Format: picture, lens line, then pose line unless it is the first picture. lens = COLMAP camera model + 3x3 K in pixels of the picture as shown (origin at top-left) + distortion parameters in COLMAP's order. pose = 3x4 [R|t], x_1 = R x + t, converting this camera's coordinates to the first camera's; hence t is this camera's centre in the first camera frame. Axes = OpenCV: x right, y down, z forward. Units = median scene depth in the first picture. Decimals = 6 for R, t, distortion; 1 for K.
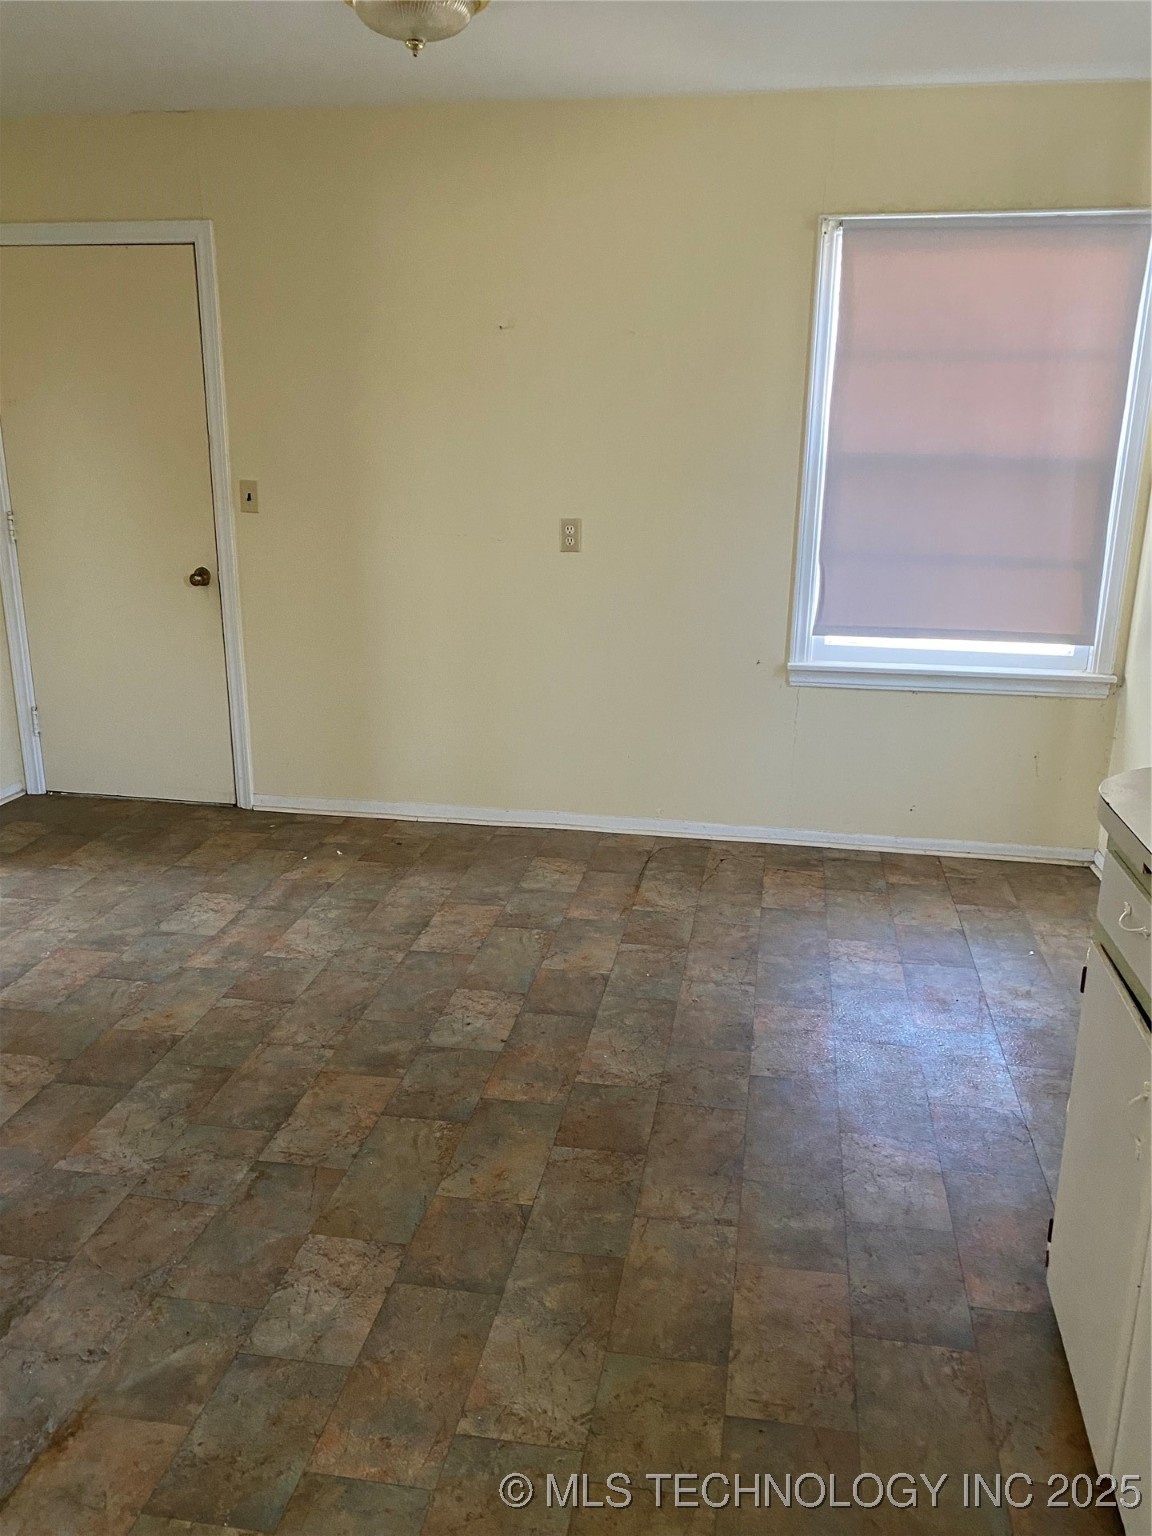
lens RADIAL K [[1141.0, 0, 574.7], [0, 1141.0, 763.4], [0, 0, 1]] dist [0.037328, -0.018134]
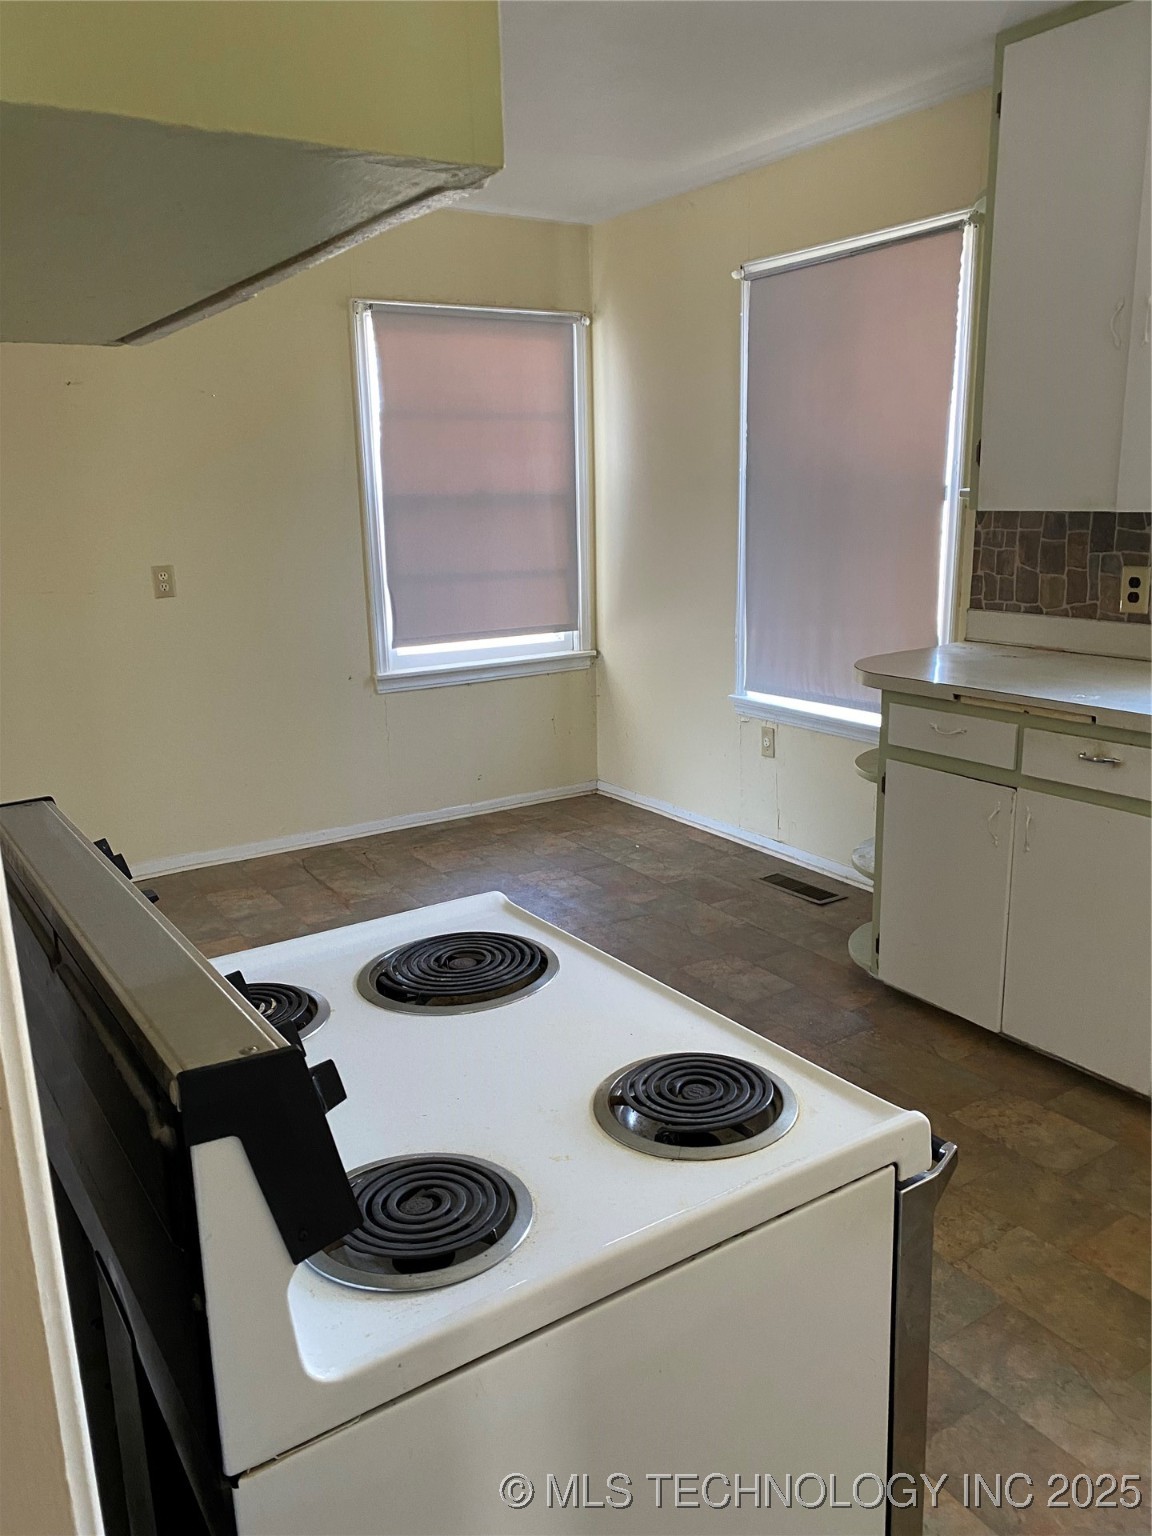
lens RADIAL K [[1141.0, 0, 578.5], [0, 1141.0, 772.1], [0, 0, 1]] dist [0.037328, -0.018134]
pose [[0.726564, -0.191607, 0.659842, -0.487177], [0.211294, 0.976102, 0.050783, -0.007103], [-0.653804, 0.102523, 0.749686, 0.003770]]
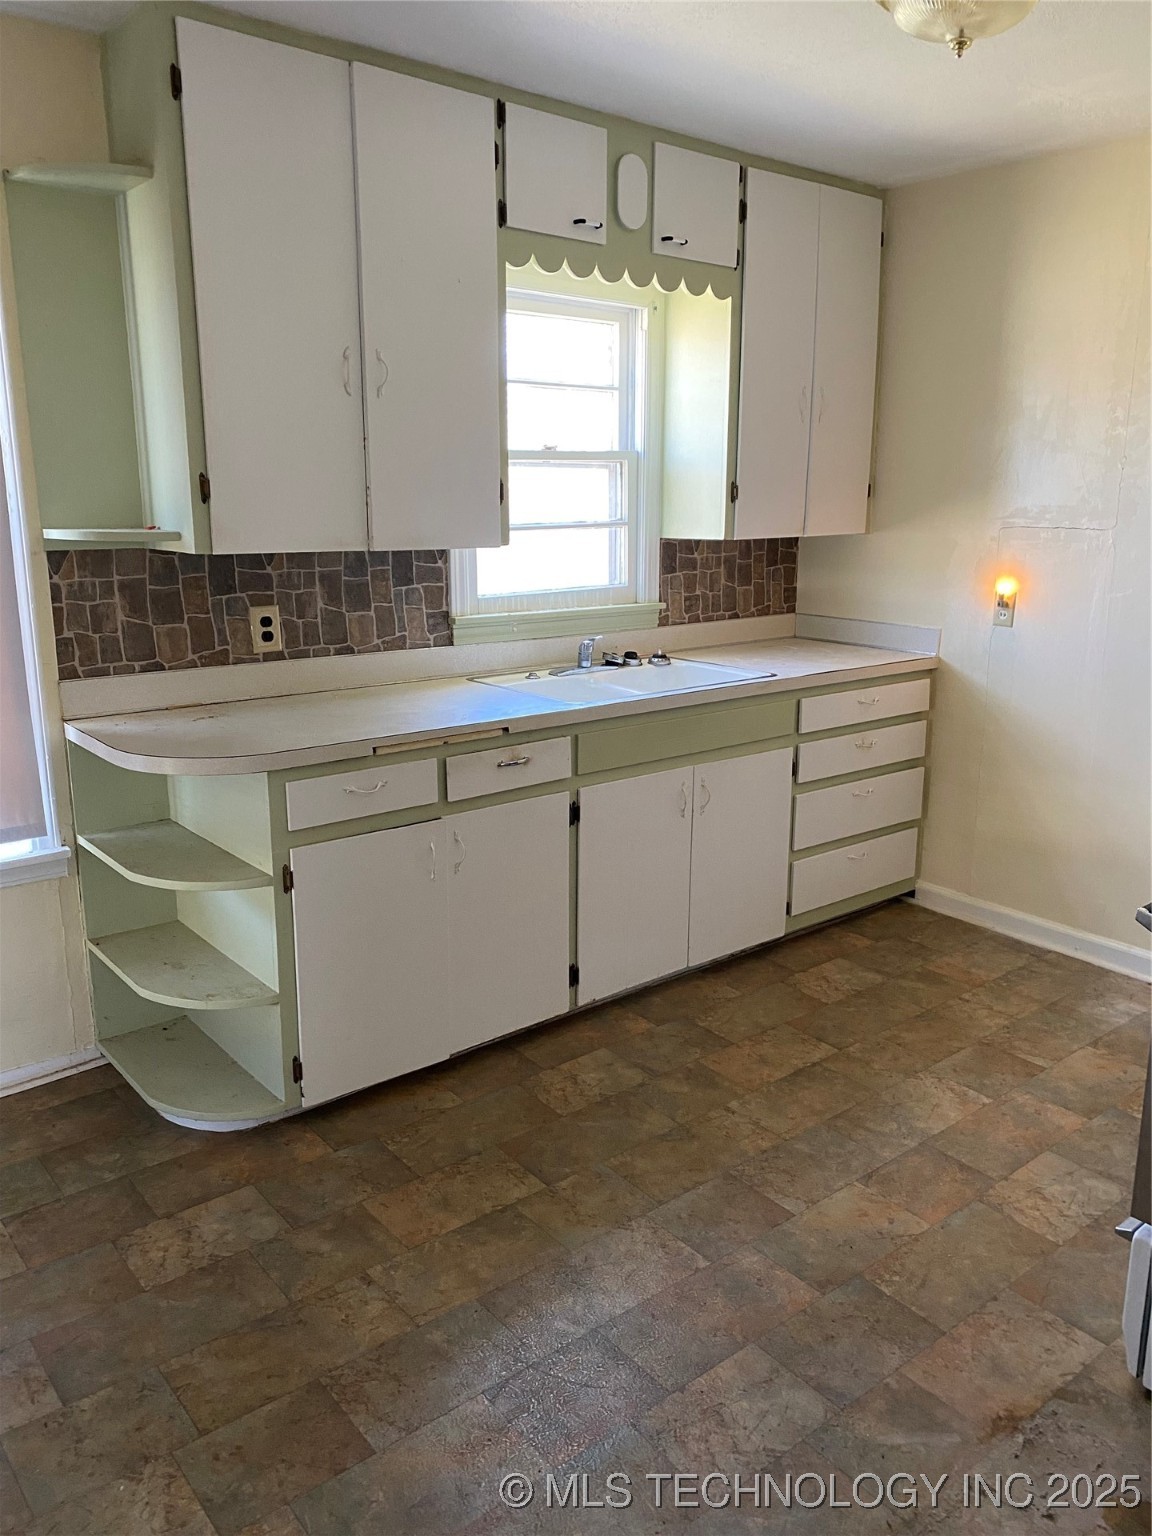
lens RADIAL K [[1141.0, 0, 575.5], [0, 1141.0, 791.3], [0, 0, 1]] dist [0.037328, -0.018134]
pose [[-0.749882, -0.165234, 0.640605, -0.341369], [0.177300, 0.882694, 0.435221, -0.225984], [-0.637371, 0.439943, -0.632620, 0.783926]]
